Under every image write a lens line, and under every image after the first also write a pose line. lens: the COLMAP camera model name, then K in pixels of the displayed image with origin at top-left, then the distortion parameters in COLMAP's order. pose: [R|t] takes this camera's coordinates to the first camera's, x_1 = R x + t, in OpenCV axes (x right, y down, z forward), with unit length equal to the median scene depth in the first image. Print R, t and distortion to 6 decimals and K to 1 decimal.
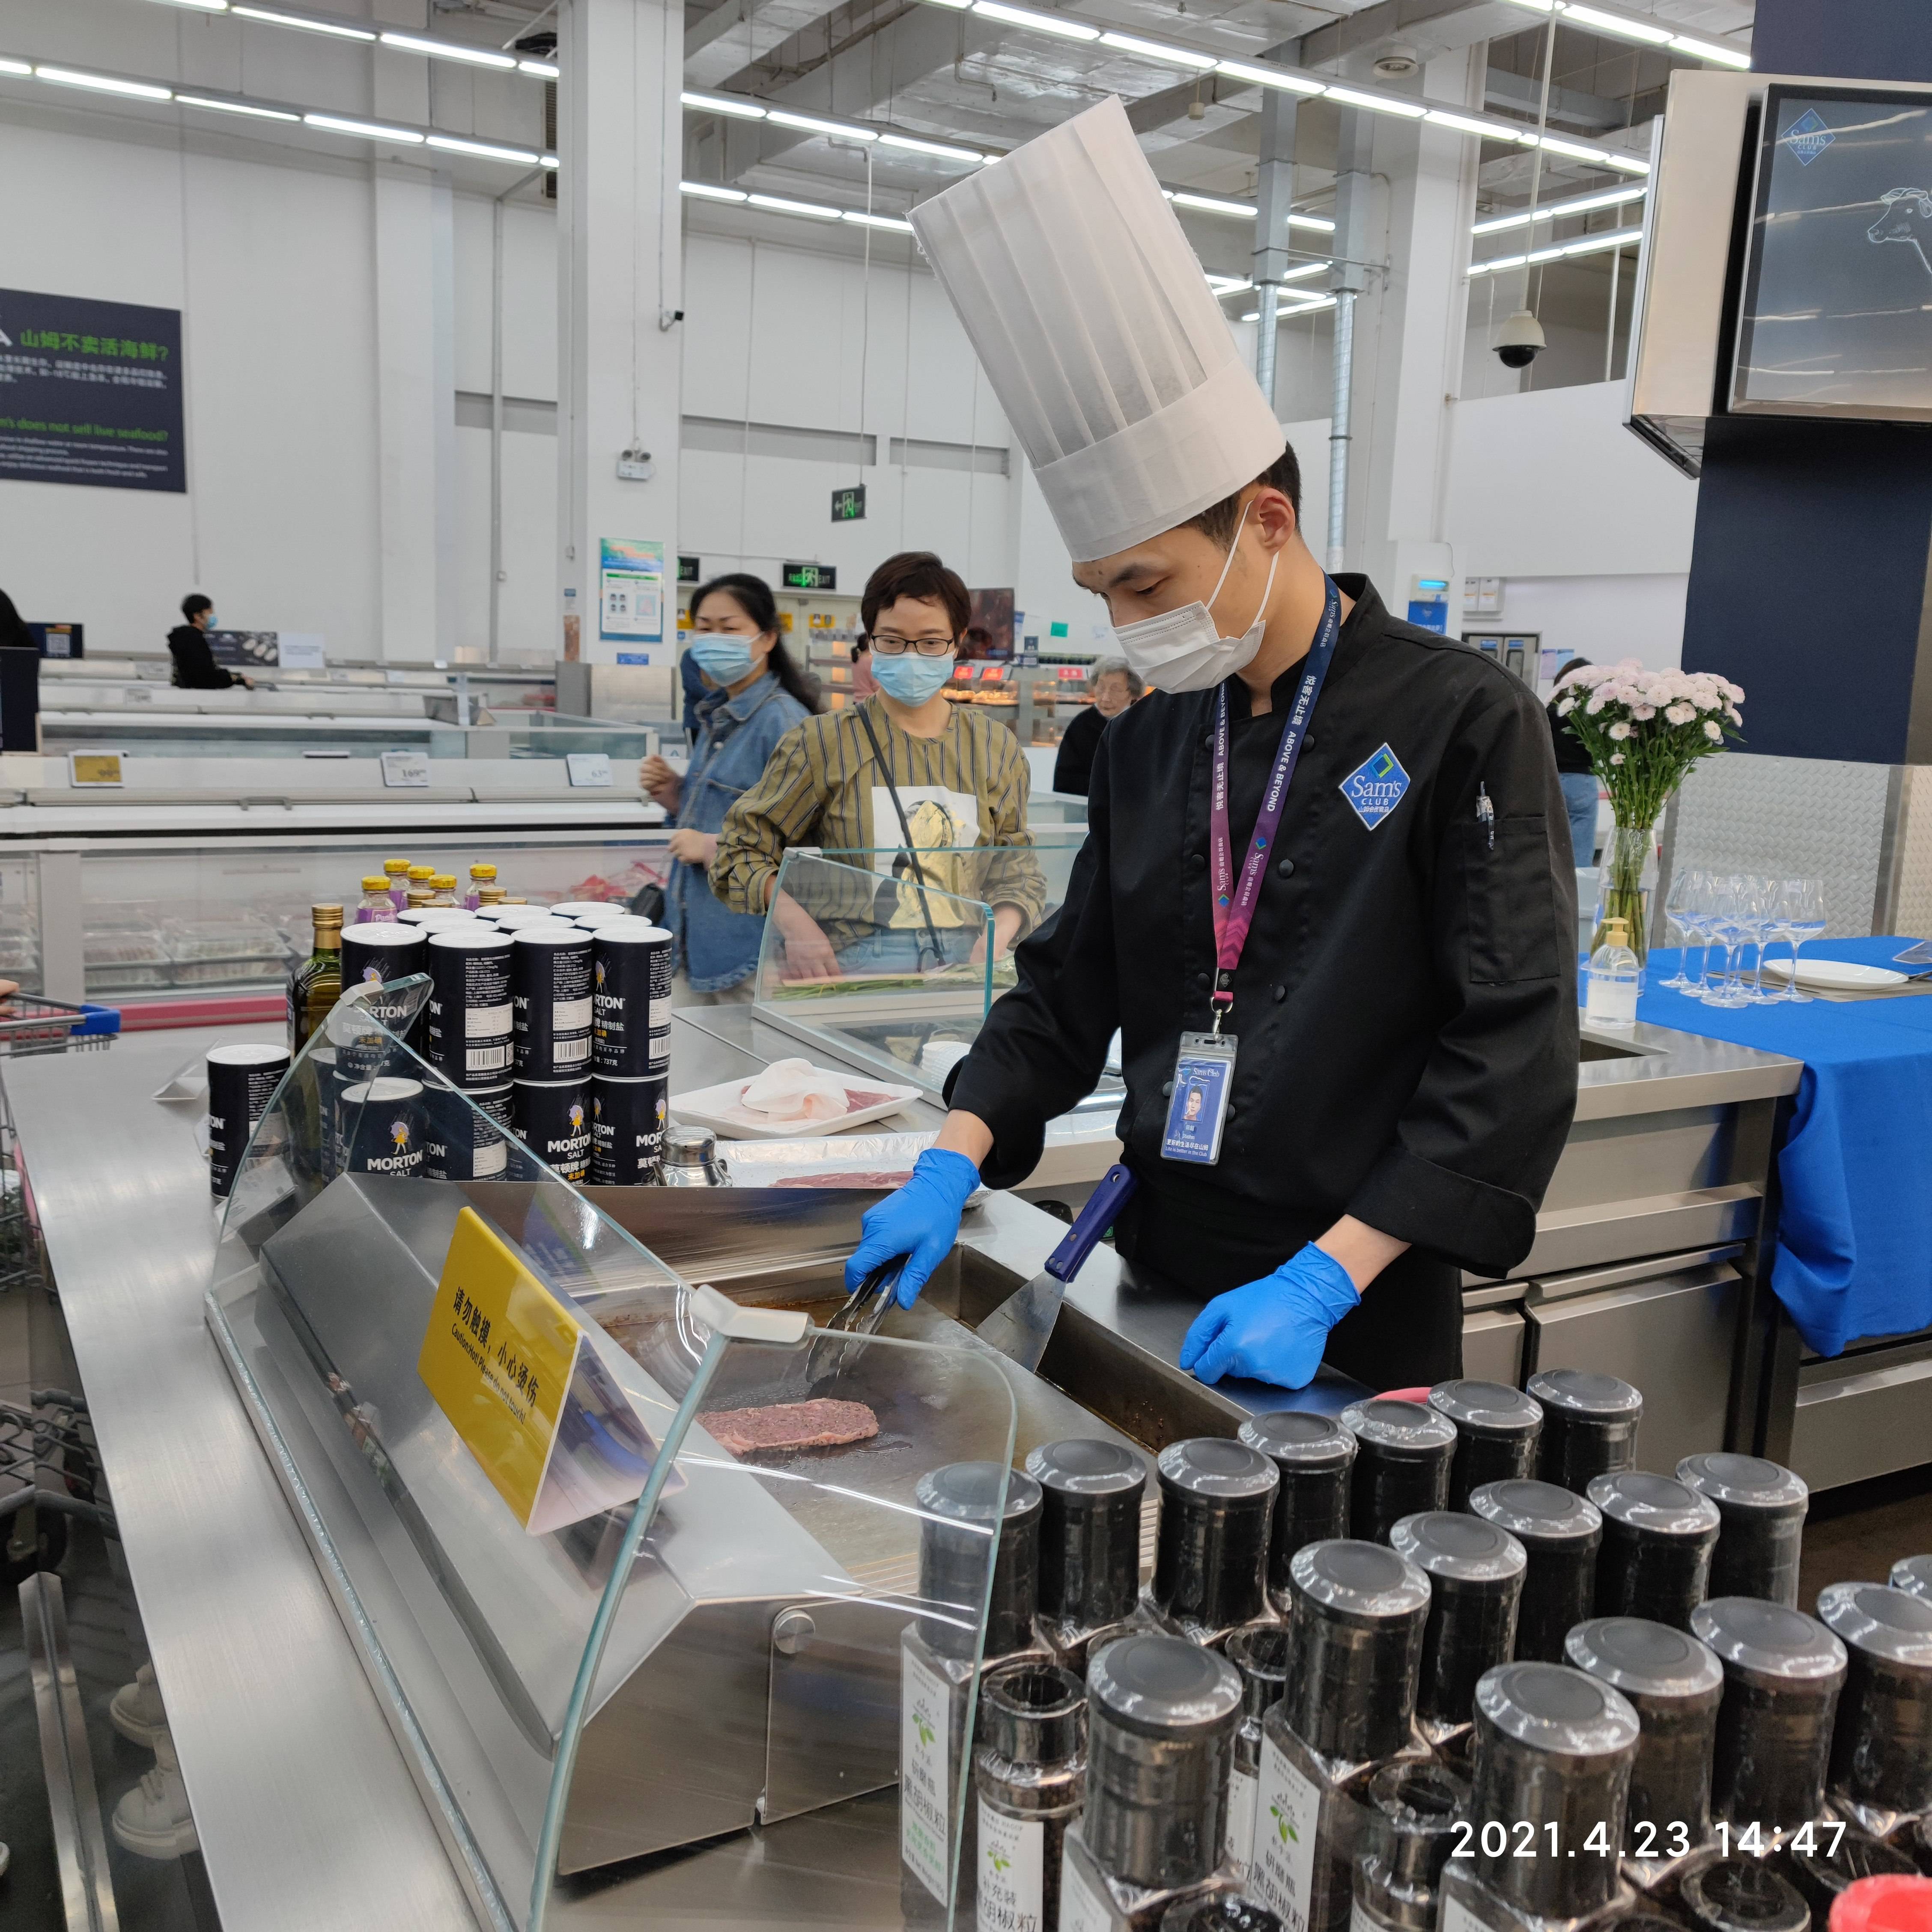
lens RADIAL K [[1881.9, 0, 966.4], [0, 1881.9, 926.9], [0, 0, 1]] dist [0.090772, -0.114337]
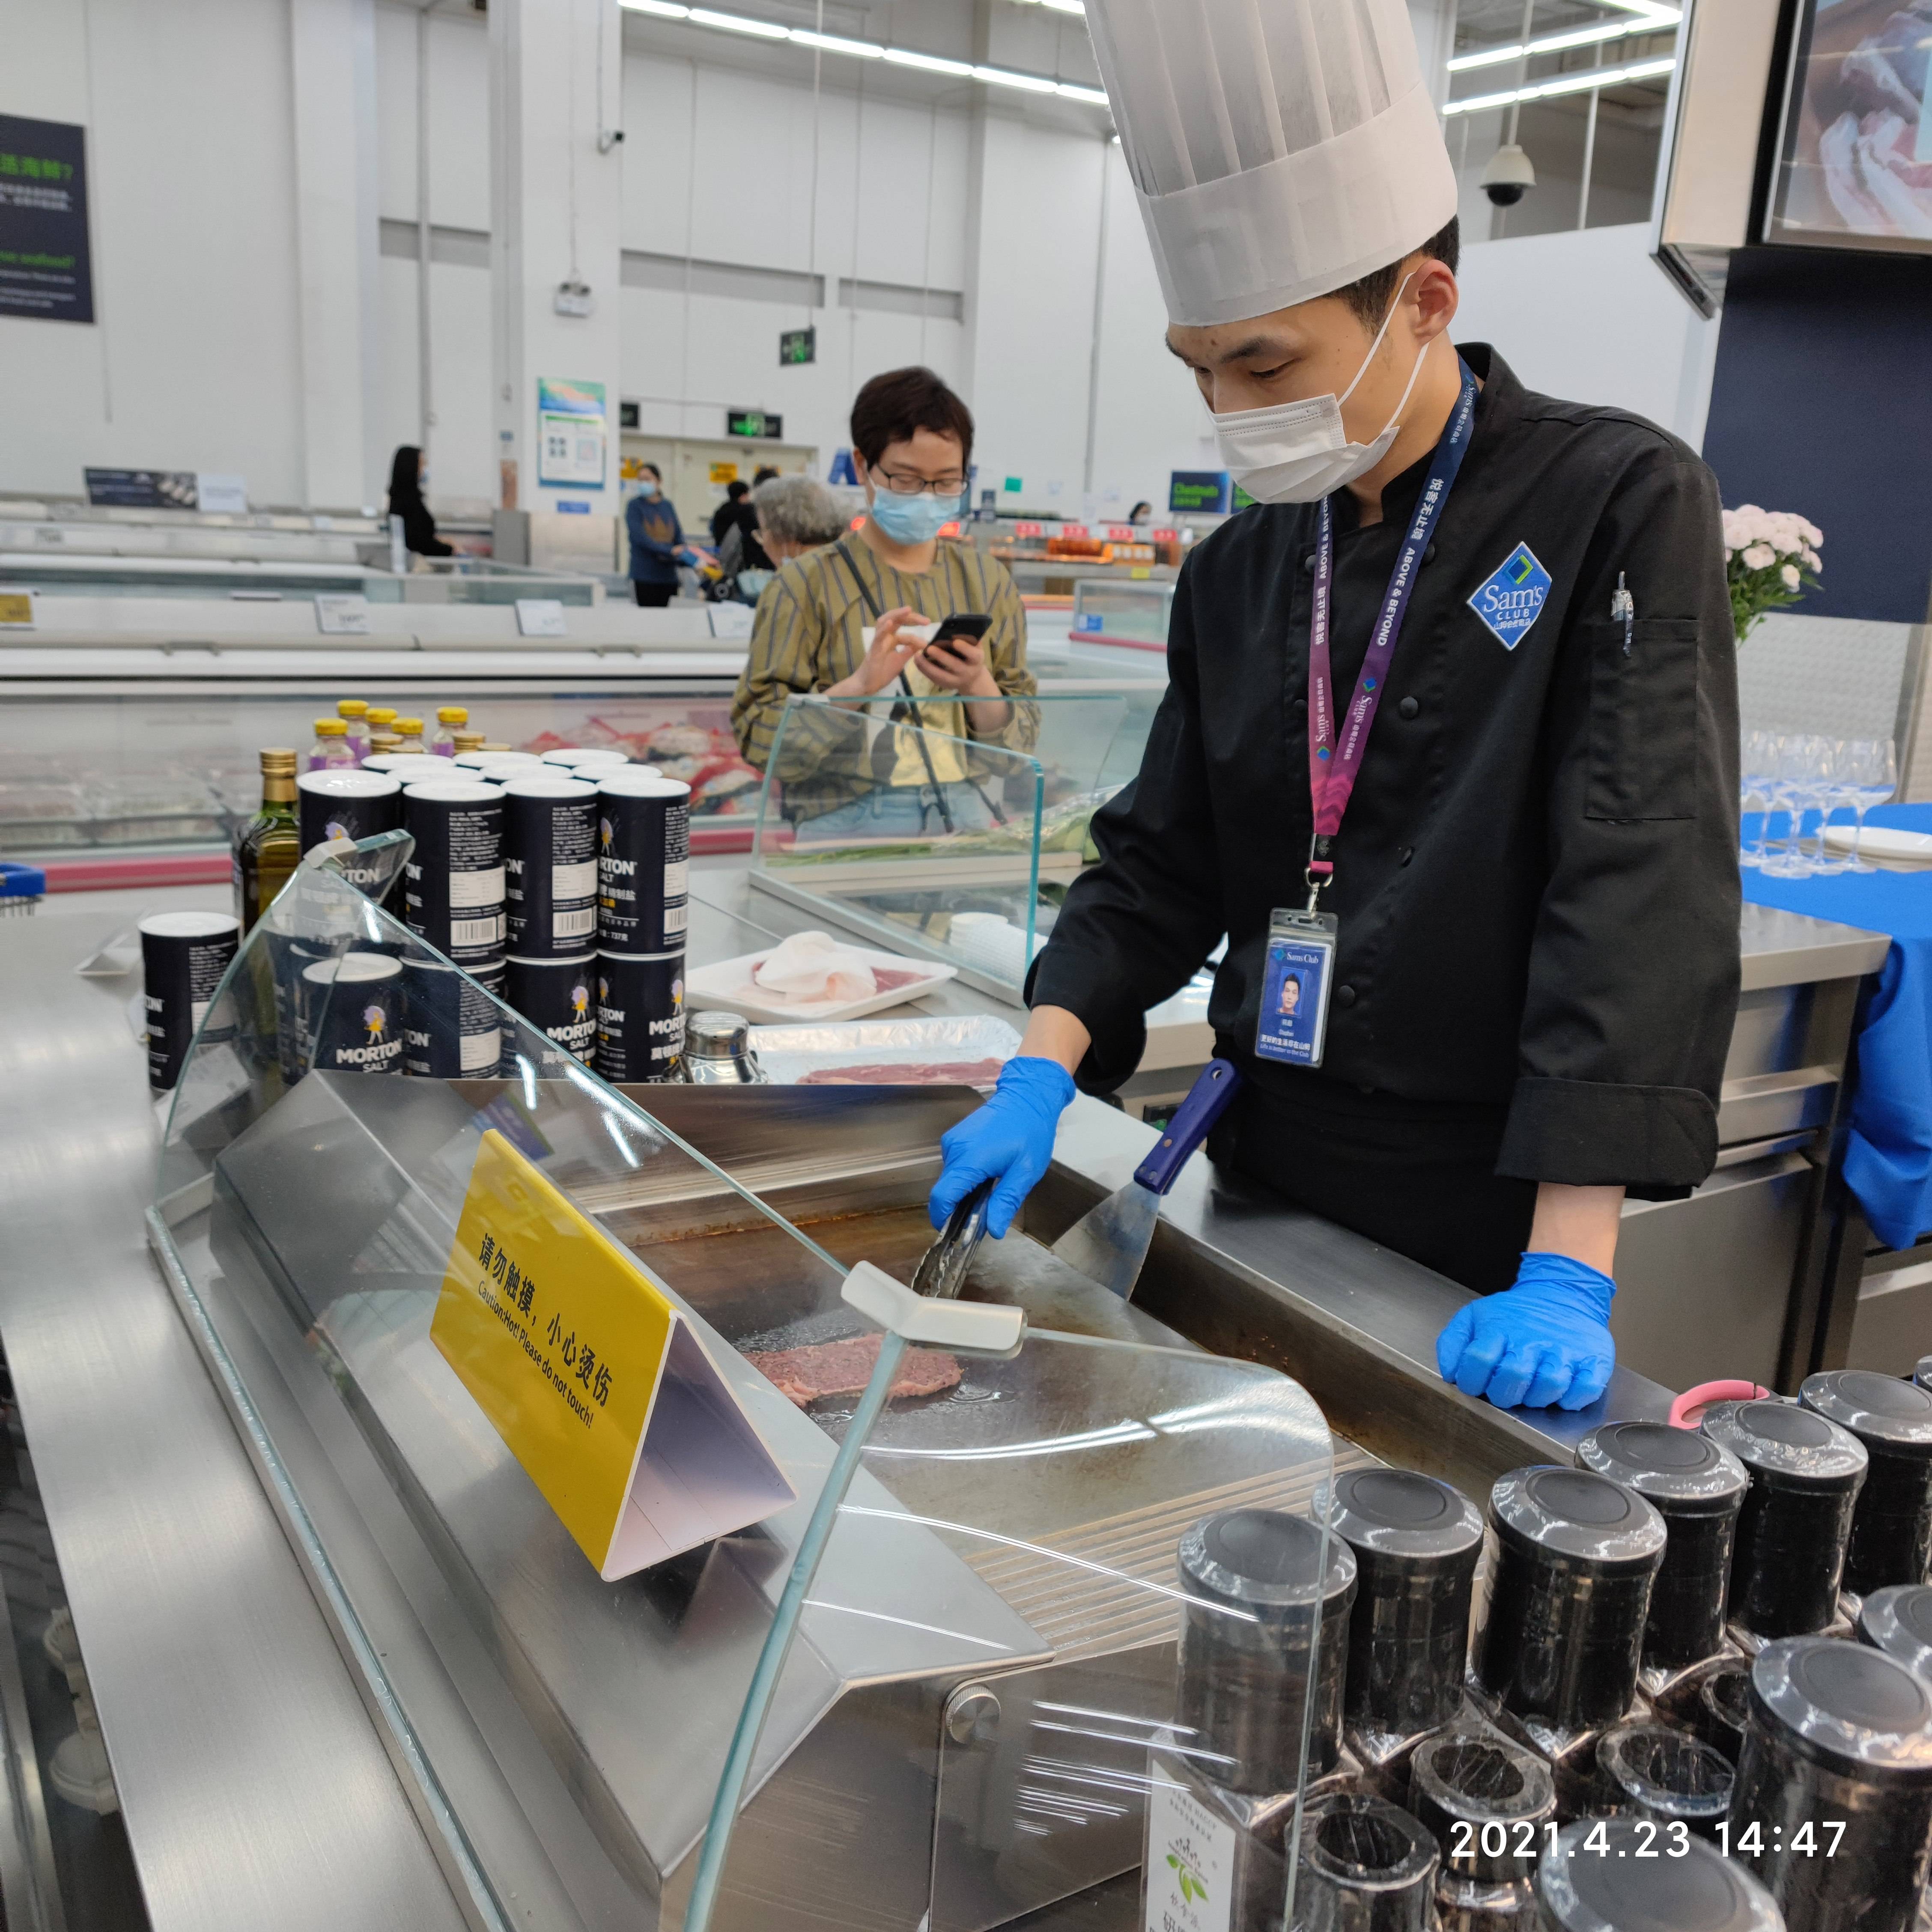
lens RADIAL K [[1881.9, 0, 966.4], [0, 1881.9, 926.9], [0, 0, 1]] dist [0.090772, -0.114337]
pose [[0.999412, 0.004641, 0.033959, -0.056747], [-0.007029, 0.997485, 0.070535, 0.005433], [-0.033546, -0.070732, 0.996931, 0.134152]]
